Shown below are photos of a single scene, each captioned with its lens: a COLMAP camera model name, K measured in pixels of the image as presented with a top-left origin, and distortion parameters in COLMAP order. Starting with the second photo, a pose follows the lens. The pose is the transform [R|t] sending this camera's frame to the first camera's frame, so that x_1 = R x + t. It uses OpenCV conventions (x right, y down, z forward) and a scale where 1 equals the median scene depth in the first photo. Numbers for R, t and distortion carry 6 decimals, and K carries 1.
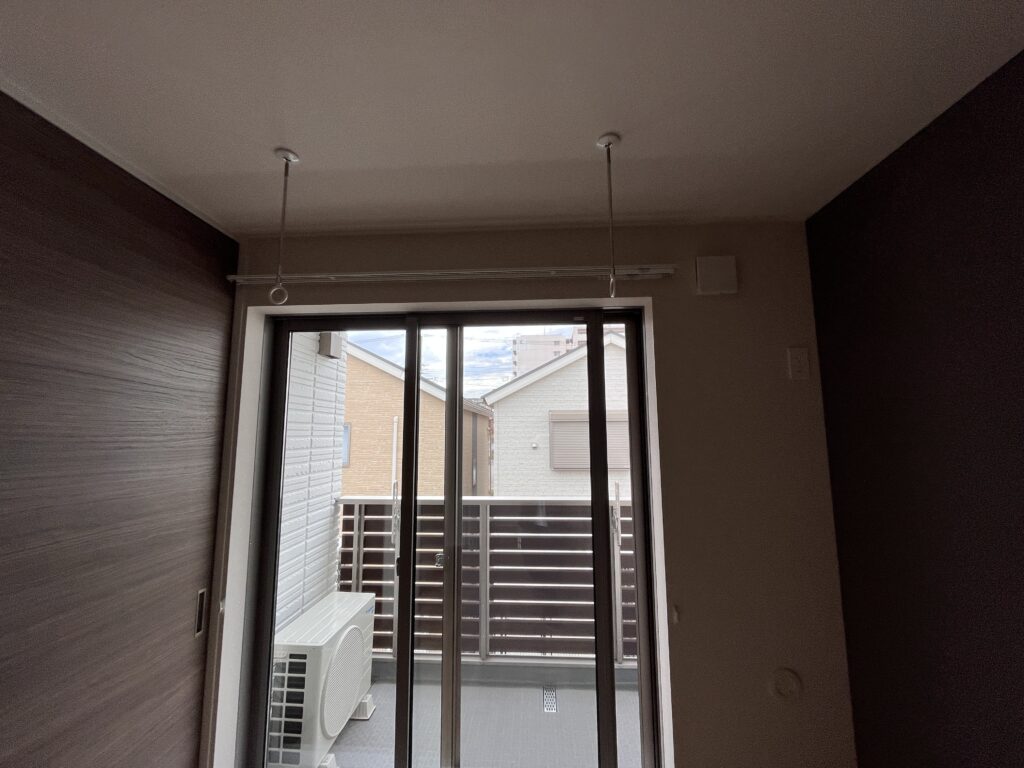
lens RADIAL K [[412.9, 0, 510.8], [0, 412.9, 382.8], [0, 0, 1]] dist [-0.001129, -0.000080]
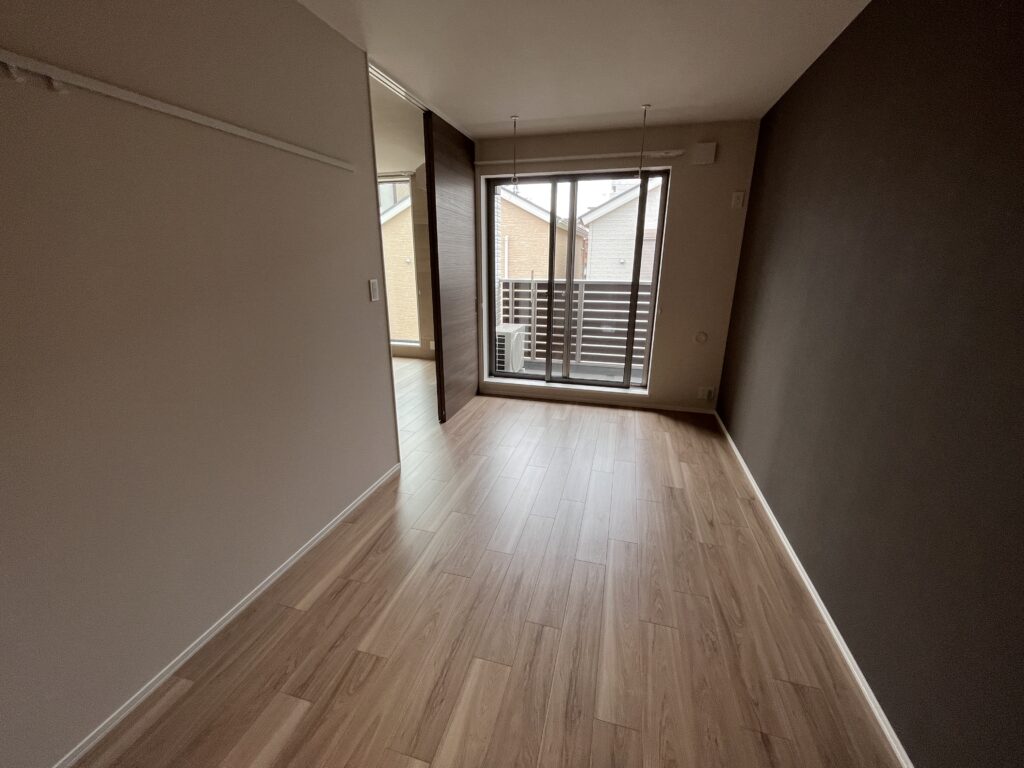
lens RADIAL K [[412.9, 0, 510.8], [0, 412.9, 382.8], [0, 0, 1]] dist [-0.001129, -0.000080]
pose [[0.976917, 0.069853, -0.201873, 0.039141], [0.017725, 0.915258, 0.402479, -0.050769], [0.212881, -0.396767, 0.892893, -1.244882]]
